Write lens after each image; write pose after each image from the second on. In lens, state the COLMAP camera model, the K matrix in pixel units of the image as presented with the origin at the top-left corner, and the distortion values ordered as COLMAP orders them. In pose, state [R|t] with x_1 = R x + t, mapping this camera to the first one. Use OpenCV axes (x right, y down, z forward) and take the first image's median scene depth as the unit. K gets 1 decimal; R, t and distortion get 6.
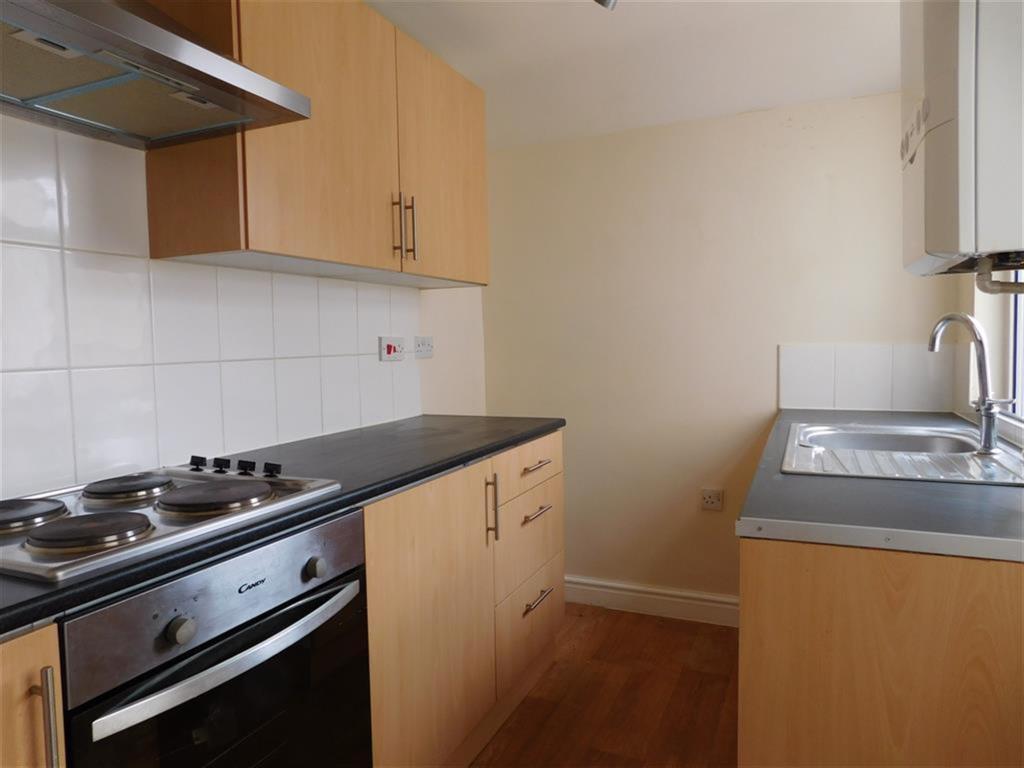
lens RADIAL K [[679.0, 0, 512.0], [0, 679.0, 384.0], [0, 0, 1]] dist [-0.007615, -0.002163]
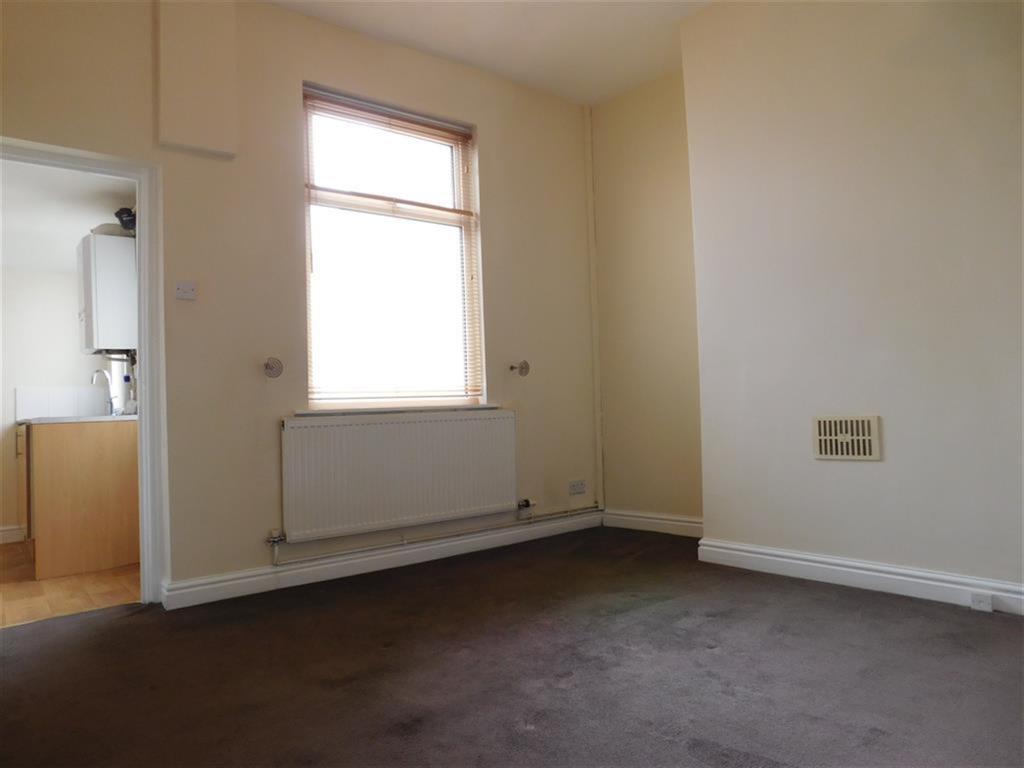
lens RADIAL K [[679.0, 0, 512.0], [0, 679.0, 384.0], [0, 0, 1]] dist [-0.007615, -0.002163]
pose [[0.468286, 0.032733, 0.882971, -1.396808], [0.082523, 0.993325, -0.080591, 0.441570], [-0.879715, 0.110605, 0.462459, -2.454282]]
